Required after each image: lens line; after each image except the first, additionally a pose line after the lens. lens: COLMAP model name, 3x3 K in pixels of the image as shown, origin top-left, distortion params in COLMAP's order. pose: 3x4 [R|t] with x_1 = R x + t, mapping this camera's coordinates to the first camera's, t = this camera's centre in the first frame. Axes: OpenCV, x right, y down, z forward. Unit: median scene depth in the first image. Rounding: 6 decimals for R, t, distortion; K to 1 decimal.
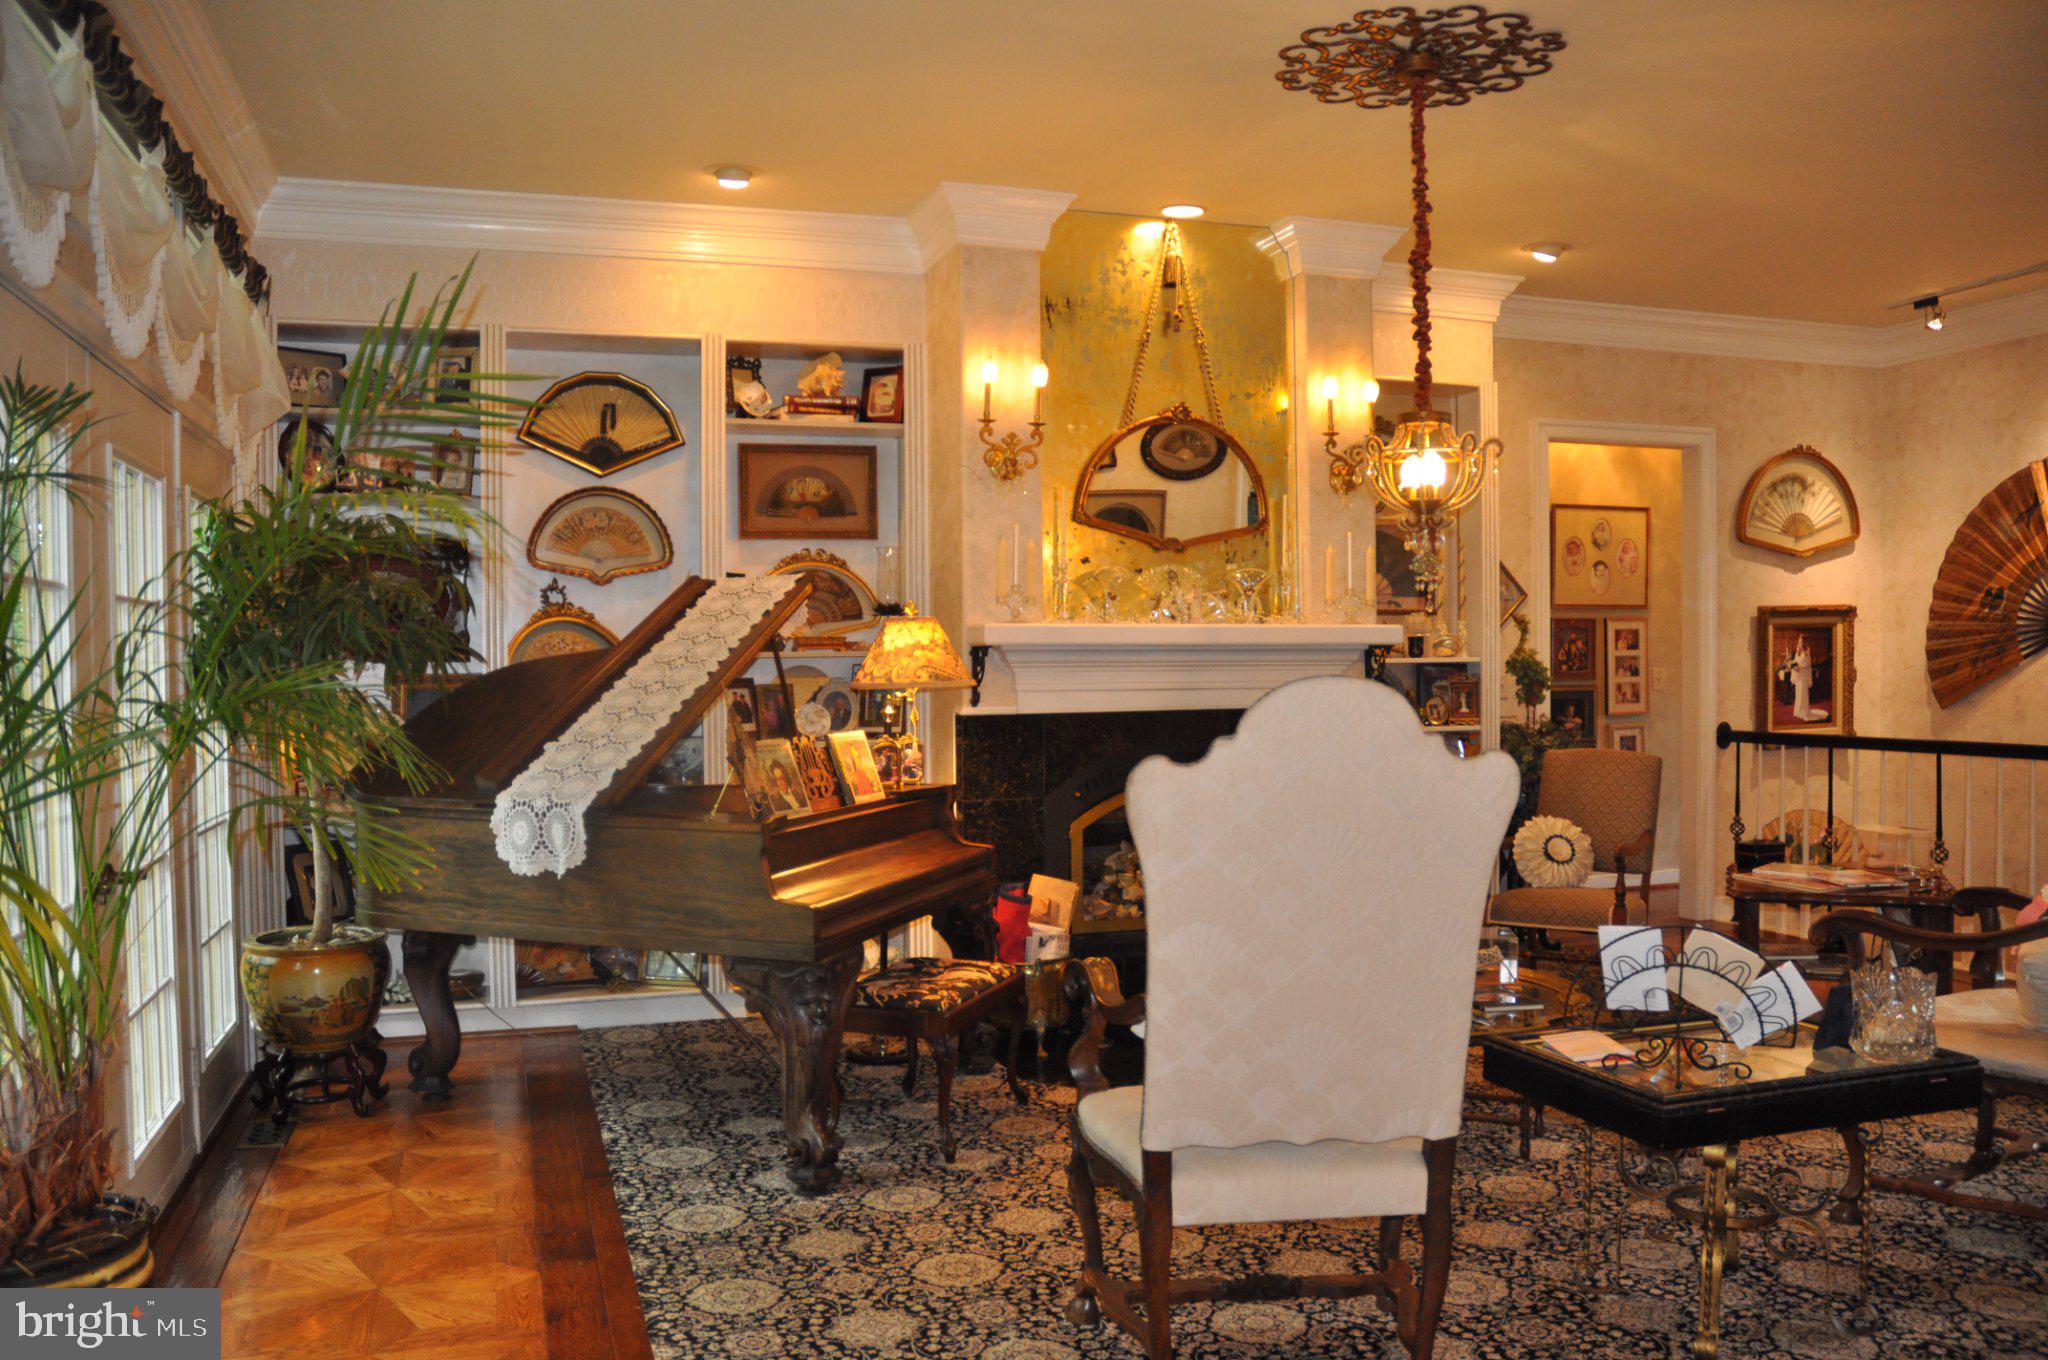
lens RADIAL K [[2008.3, 0, 1023.8], [0, 2008.3, 649.4], [0, 0, 1]] dist [-0.022982, 0.097401]
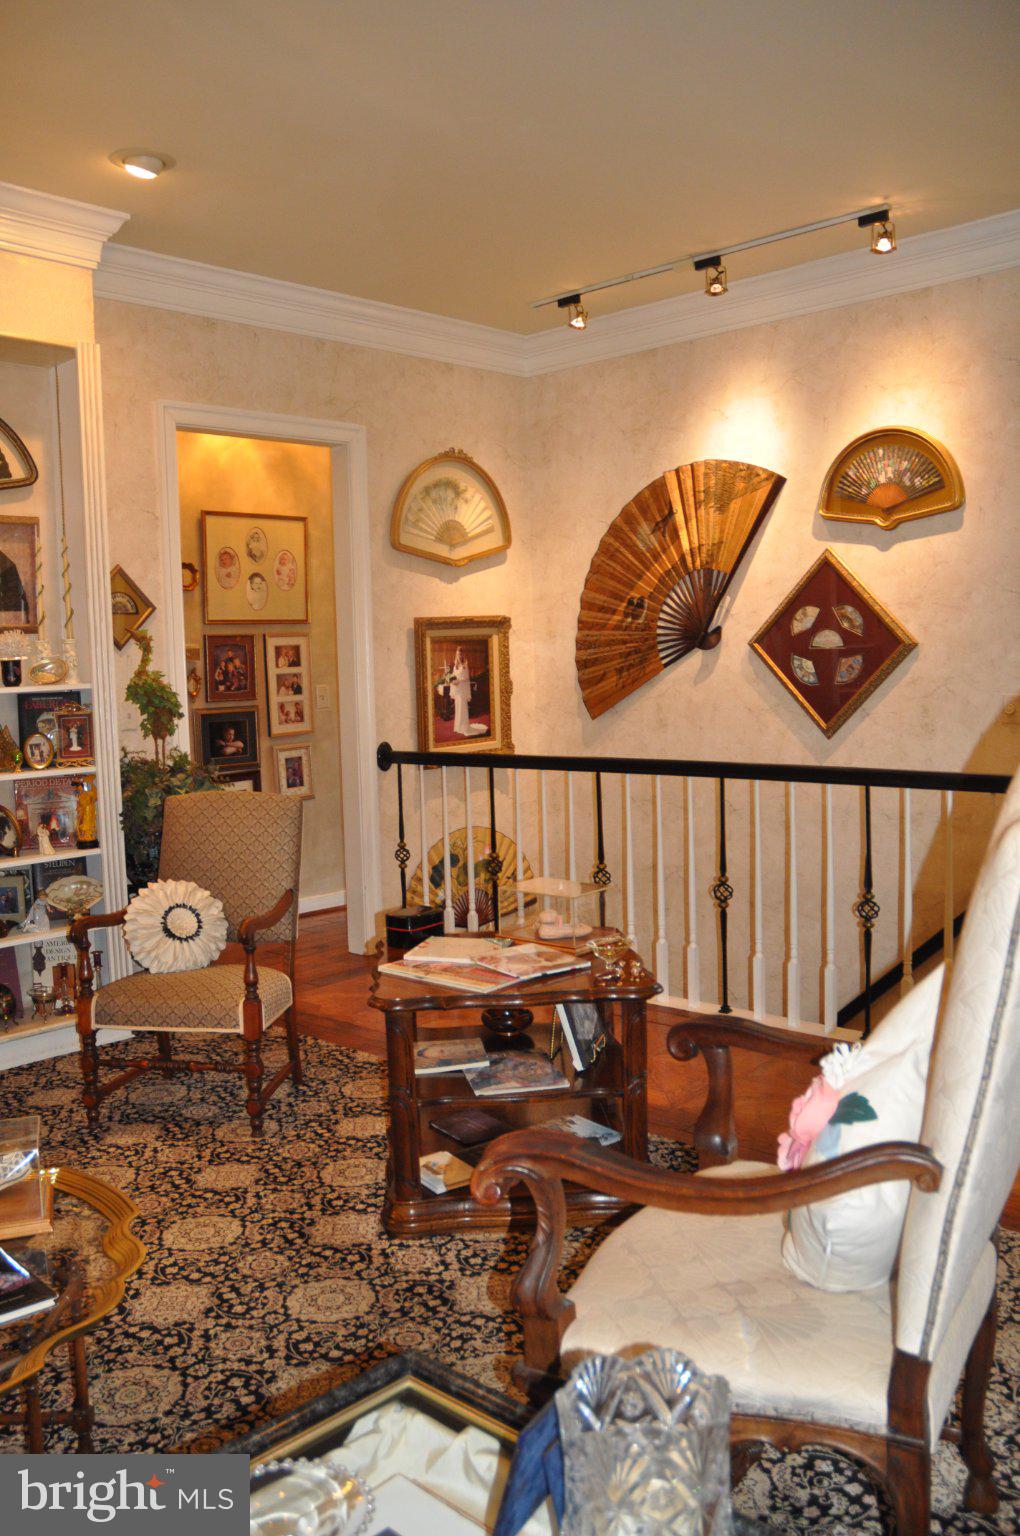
lens RADIAL K [[1311.3, 0, 510.0], [0, 1311.3, 768.0], [0, 0, 1]] dist [-0.043629, -0.000236]
pose [[0.918801, -0.055130, 0.390851, 0.162503], [0.023674, 0.996112, 0.084849, -0.002535], [-0.394009, -0.068707, 0.916535, 0.412791]]
